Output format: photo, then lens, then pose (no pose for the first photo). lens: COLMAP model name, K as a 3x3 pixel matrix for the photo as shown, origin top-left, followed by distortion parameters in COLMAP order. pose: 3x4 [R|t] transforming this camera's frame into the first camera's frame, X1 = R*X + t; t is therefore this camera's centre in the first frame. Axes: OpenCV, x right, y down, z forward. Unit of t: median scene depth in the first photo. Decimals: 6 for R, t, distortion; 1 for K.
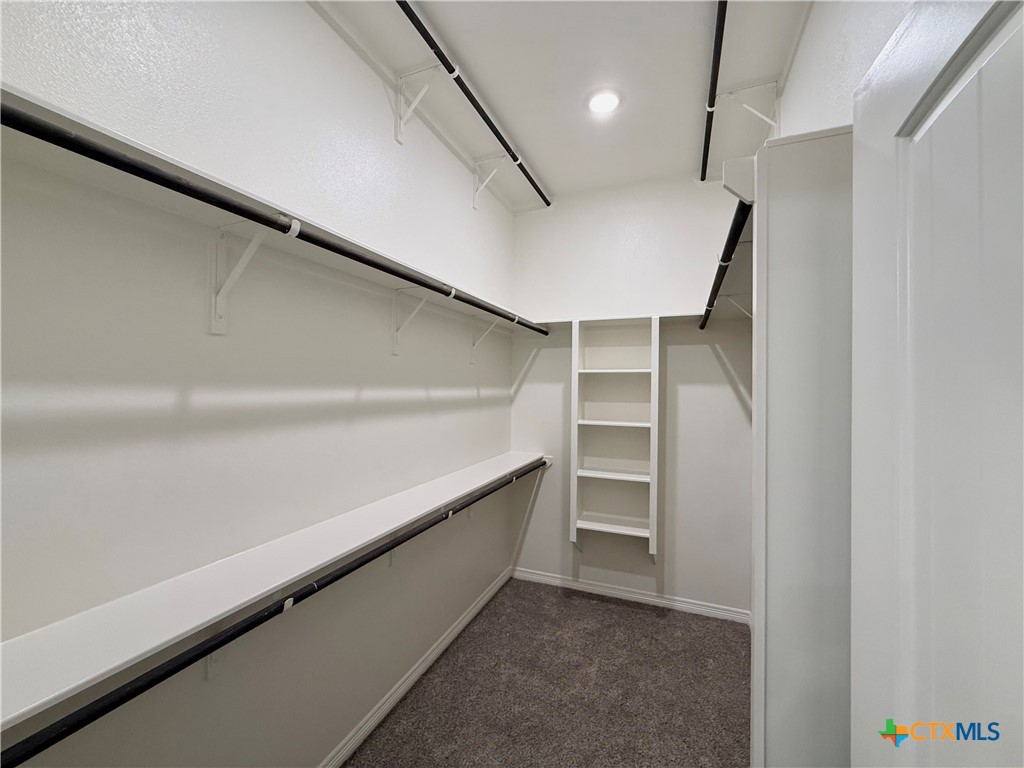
lens RADIAL K [[409.0, 0, 509.5], [0, 409.0, 380.9], [0, 0, 1]] dist [0.002728, -0.000474]
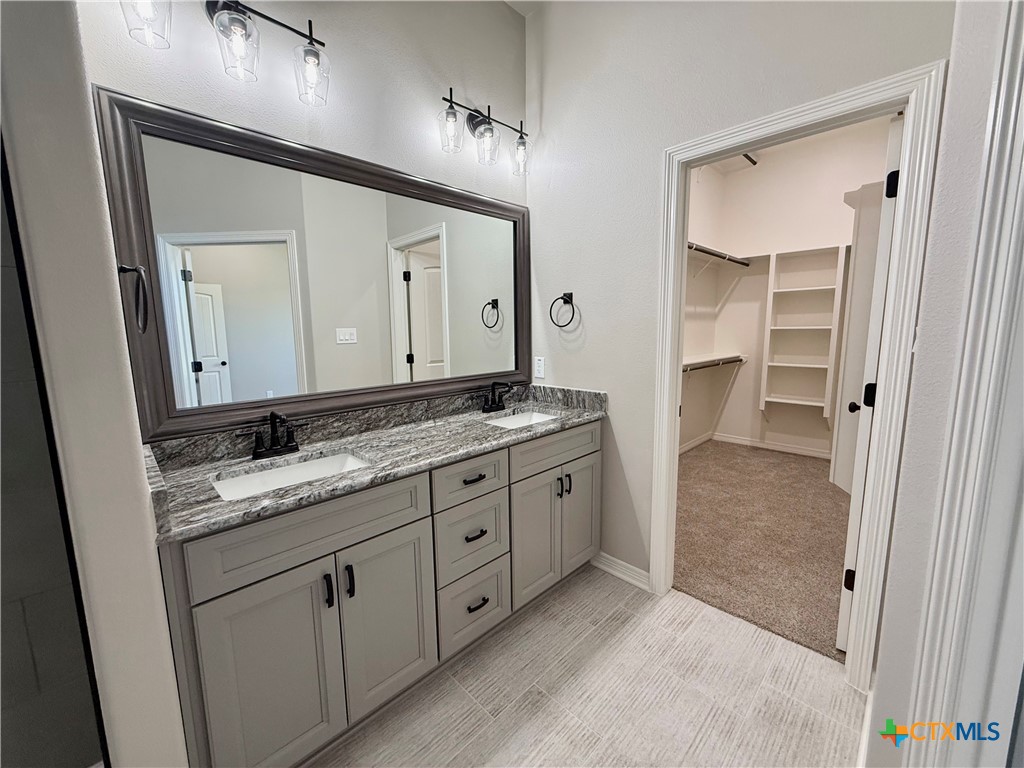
lens RADIAL K [[409.0, 0, 509.6], [0, 409.0, 382.2], [0, 0, 1]] dist [0.002728, -0.000474]
pose [[0.919384, 0.030306, -0.392192, -0.100243], [0.024844, 0.990564, 0.134782, 0.072269], [0.392576, -0.133660, 0.909956, -0.656455]]
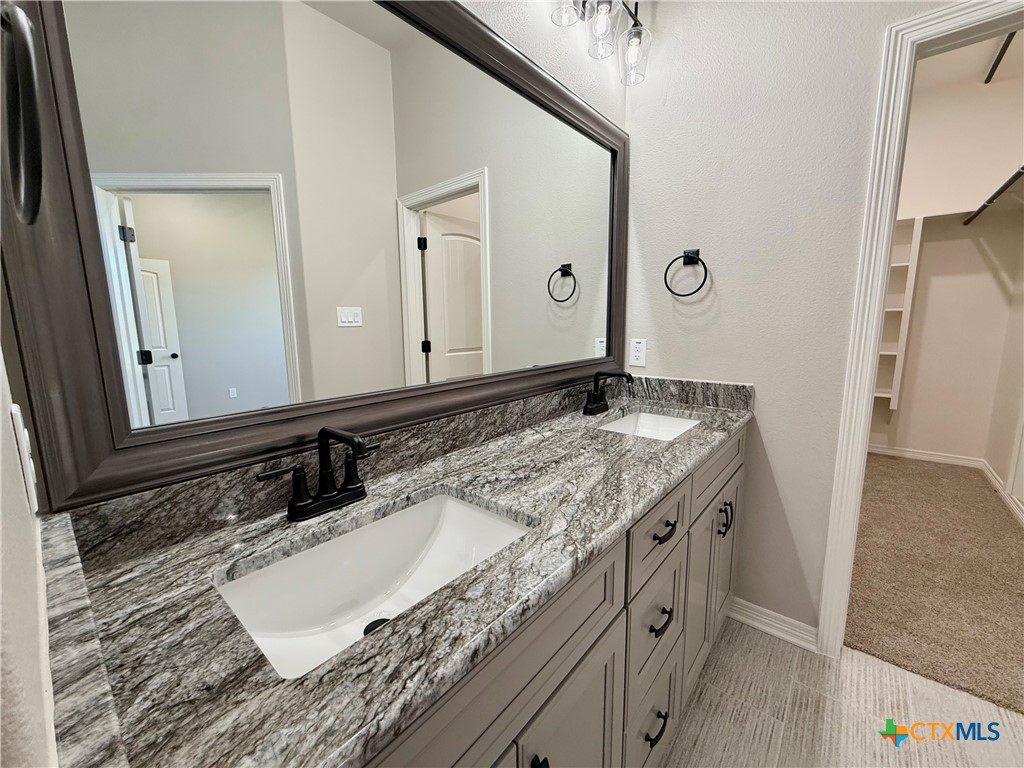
lens RADIAL K [[409.0, 0, 510.1], [0, 409.0, 383.6], [0, 0, 1]] dist [0.002728, -0.000474]
pose [[0.950733, 0.026393, -0.308884, -0.365365], [0.022777, 0.987729, 0.154507, 0.101661], [0.309172, -0.153931, 0.938466, -0.526906]]
